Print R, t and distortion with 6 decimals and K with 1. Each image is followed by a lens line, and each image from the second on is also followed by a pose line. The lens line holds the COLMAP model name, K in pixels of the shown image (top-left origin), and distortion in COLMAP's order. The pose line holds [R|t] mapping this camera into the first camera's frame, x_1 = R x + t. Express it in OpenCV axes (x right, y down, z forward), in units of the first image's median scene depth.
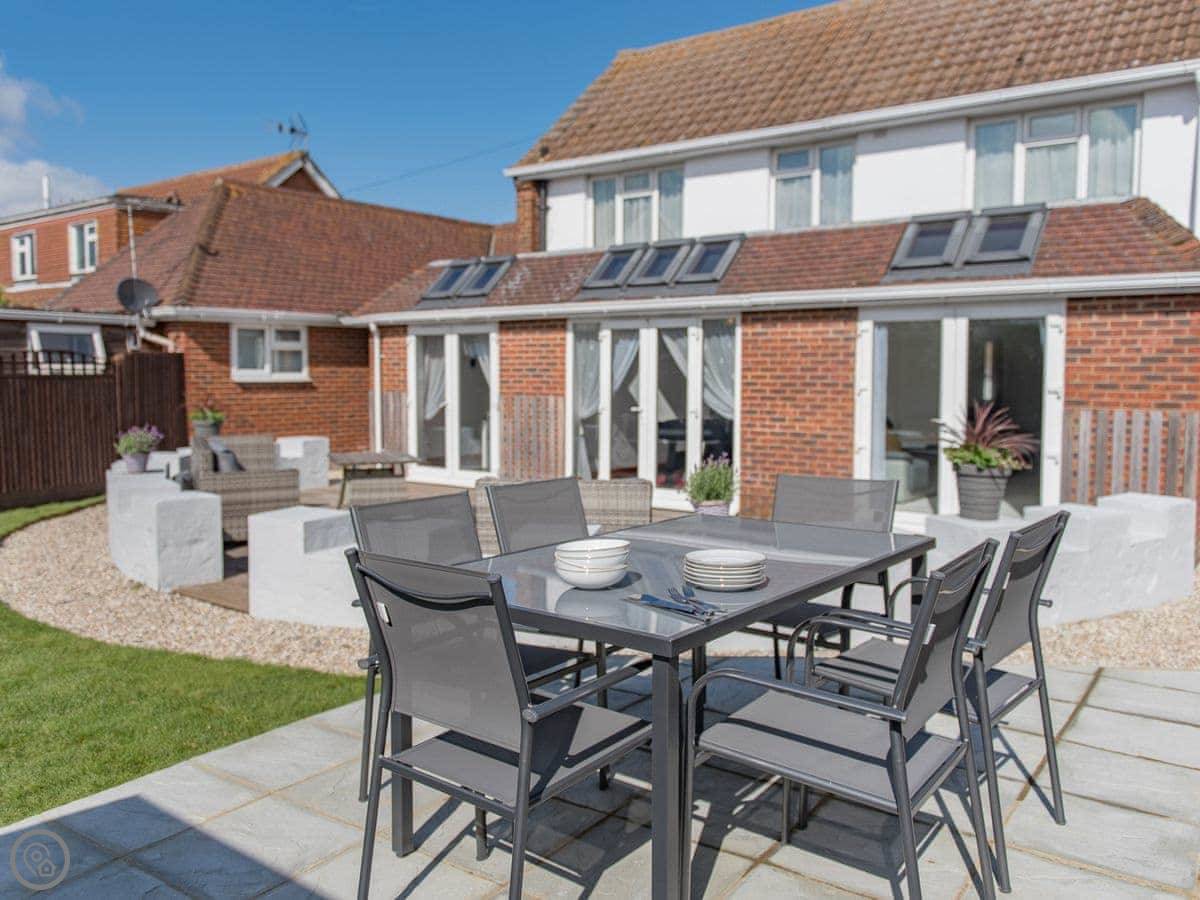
lens RADIAL K [[966.8, 0, 597.2], [0, 966.8, 440.0], [0, 0, 1]] dist [-0.003268, 0.003037]
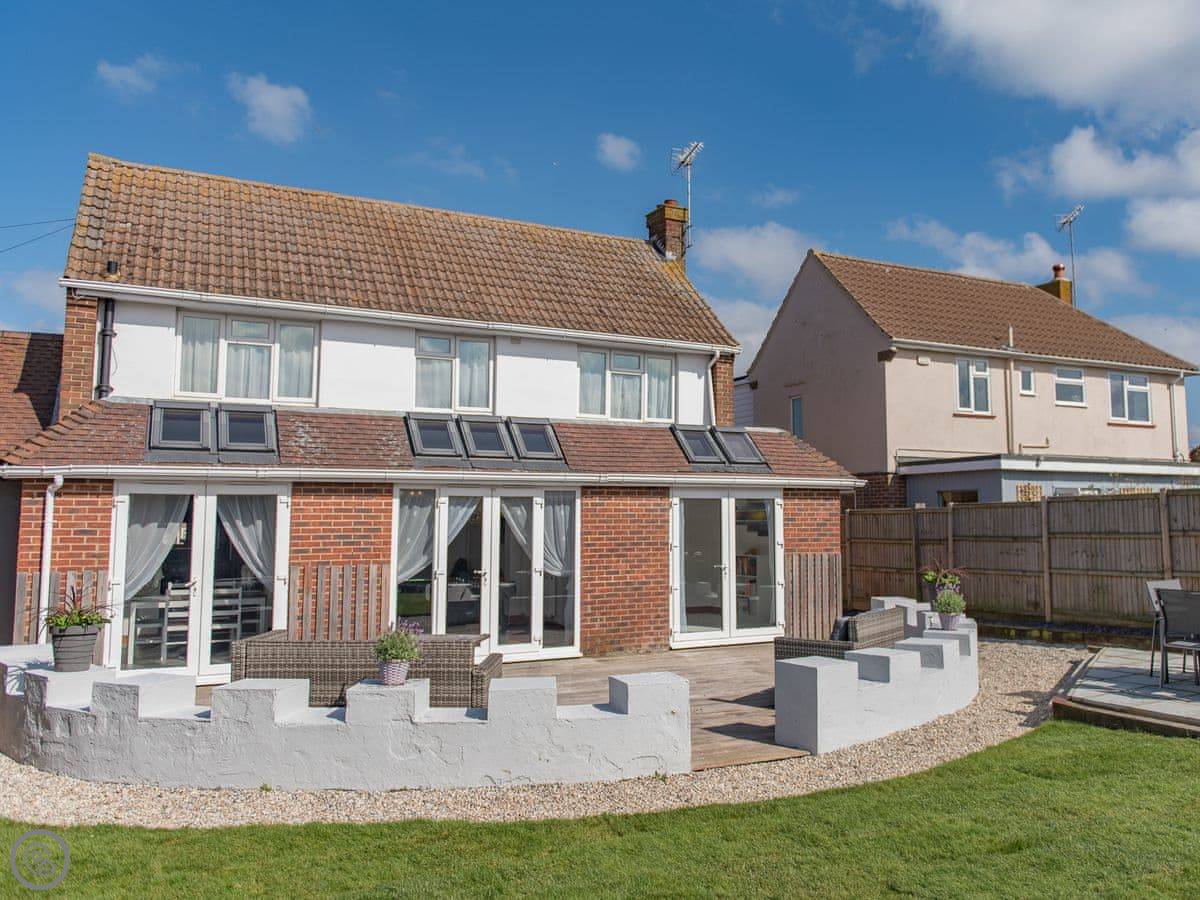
lens RADIAL K [[966.8, 0, 597.2], [0, 966.8, 440.0], [0, 0, 1]] dist [-0.003268, 0.003037]
pose [[0.428186, 0.086916, 0.899501, -0.951747], [0.082956, 0.987381, -0.134896, -0.023030], [-0.899875, 0.132380, 0.415572, 0.461651]]
